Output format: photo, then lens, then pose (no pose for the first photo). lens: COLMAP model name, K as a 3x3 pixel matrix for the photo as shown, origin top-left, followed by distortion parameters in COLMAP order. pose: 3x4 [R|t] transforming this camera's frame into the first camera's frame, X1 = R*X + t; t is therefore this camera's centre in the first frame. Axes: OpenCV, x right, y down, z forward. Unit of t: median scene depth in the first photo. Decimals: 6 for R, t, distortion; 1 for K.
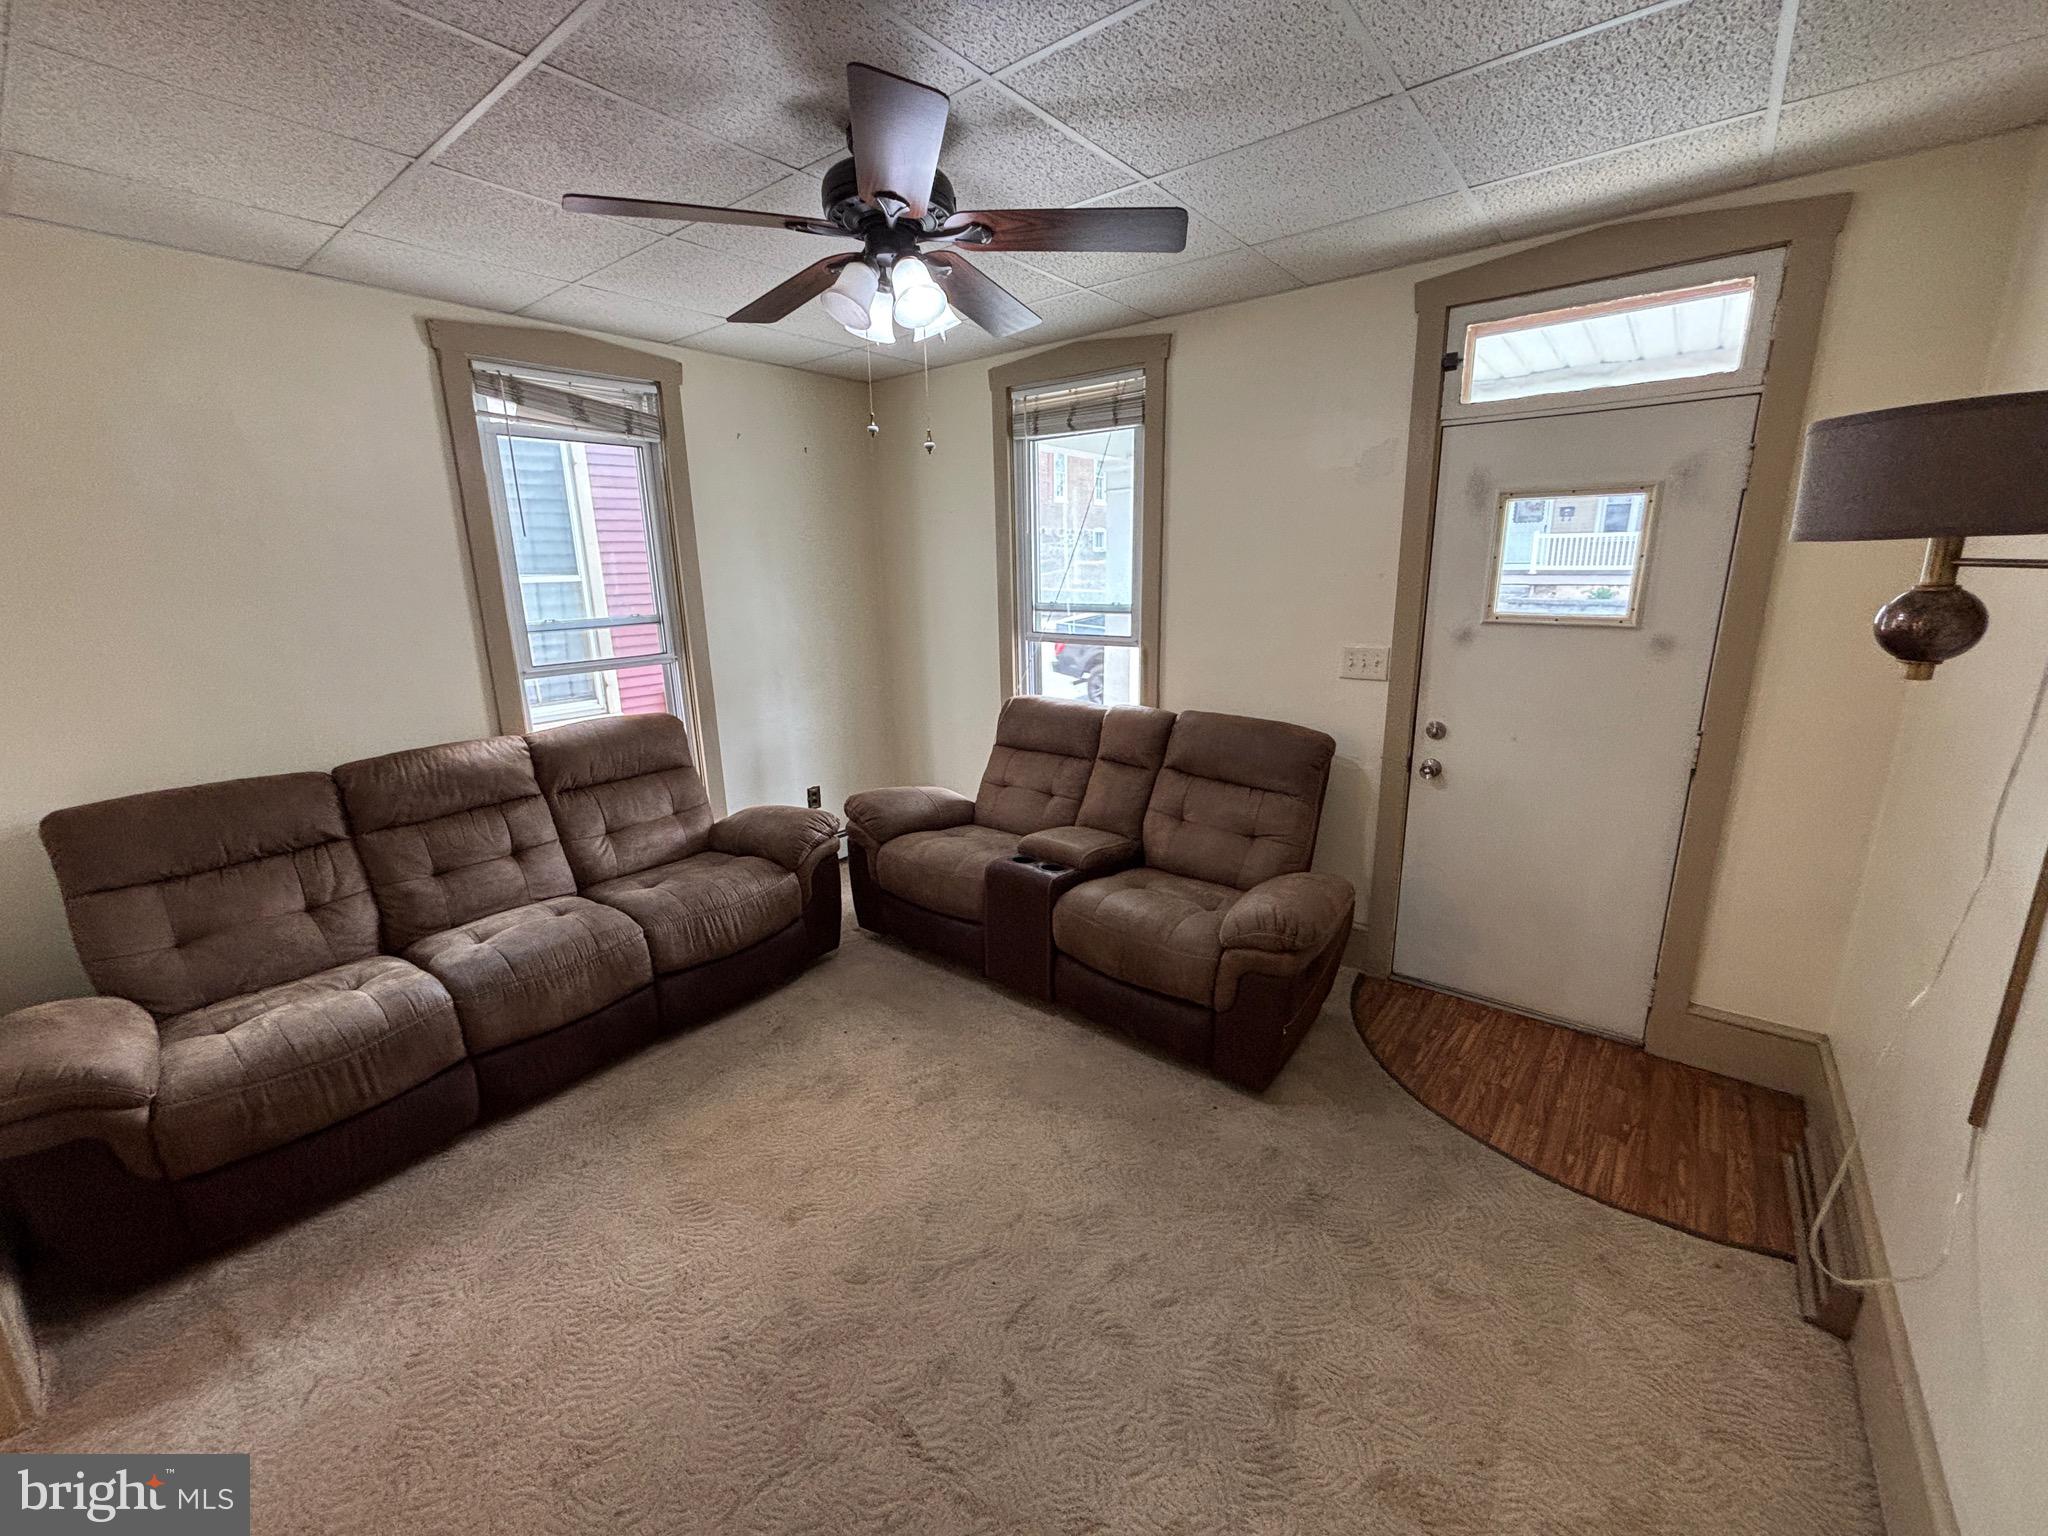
lens RADIAL K [[822.5, 0, 1022.7], [0, 822.5, 771.8], [0, 0, 1]] dist [-0.001957, -0.000967]
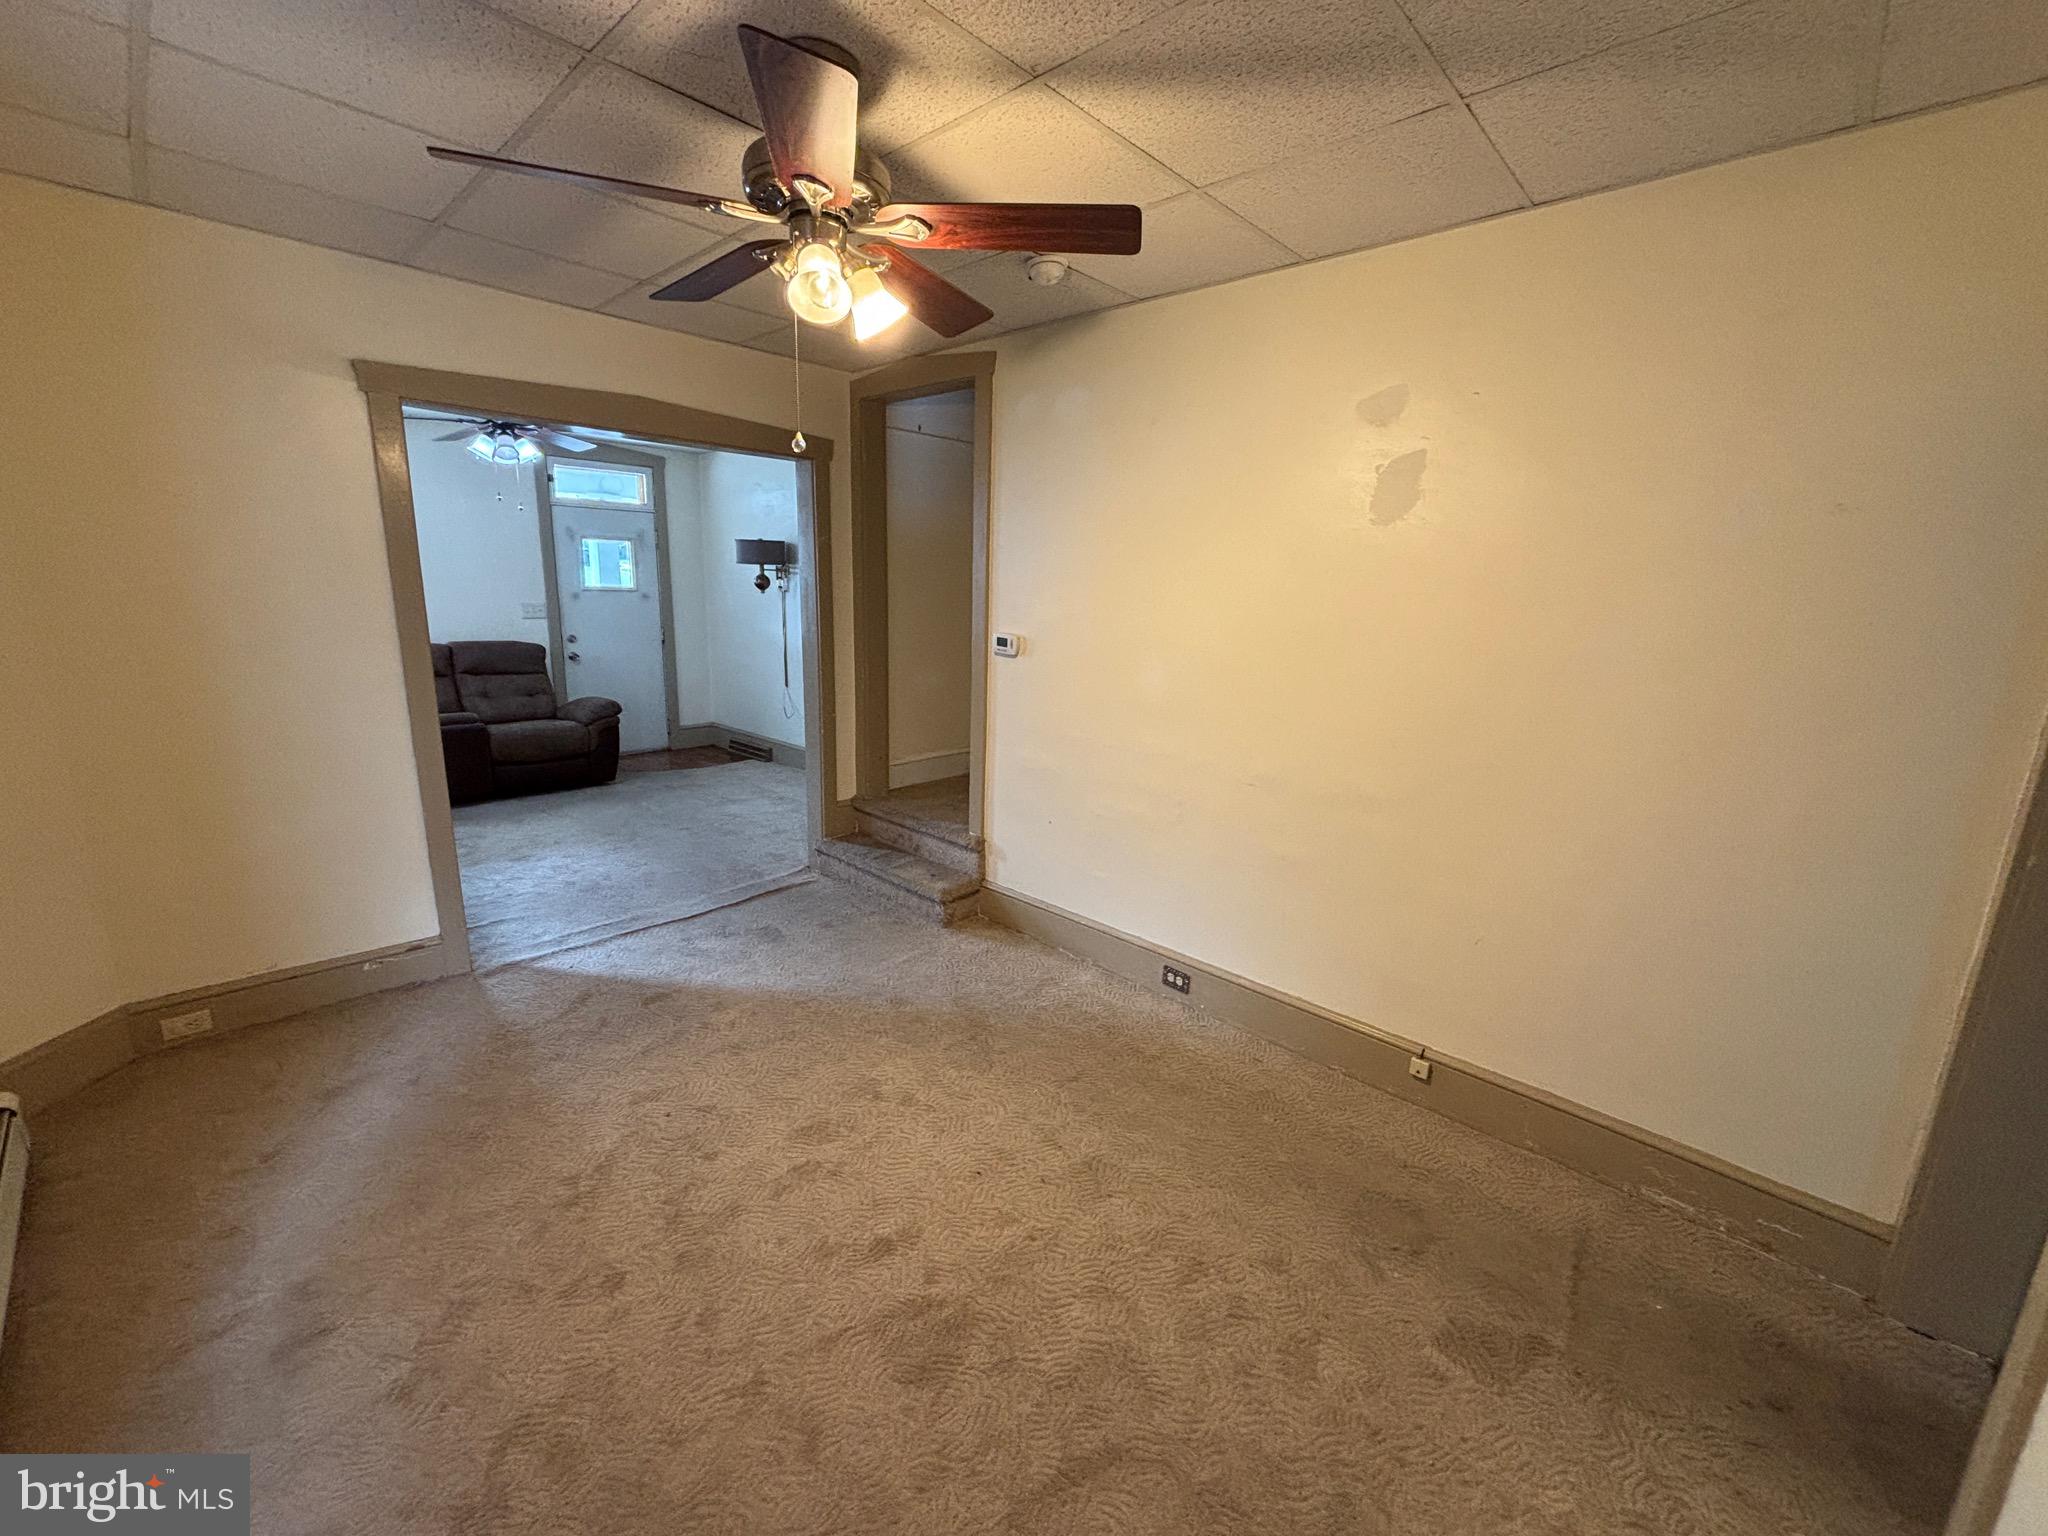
lens RADIAL K [[822.5, 0, 1022.2], [0, 822.5, 754.8], [0, 0, 1]] dist [-0.001957, -0.000967]
pose [[0.083102, -0.190307, 0.978201, -1.705276], [0.215388, 0.961825, 0.168823, 0.144896], [-0.972986, 0.196663, 0.120920, -0.412582]]
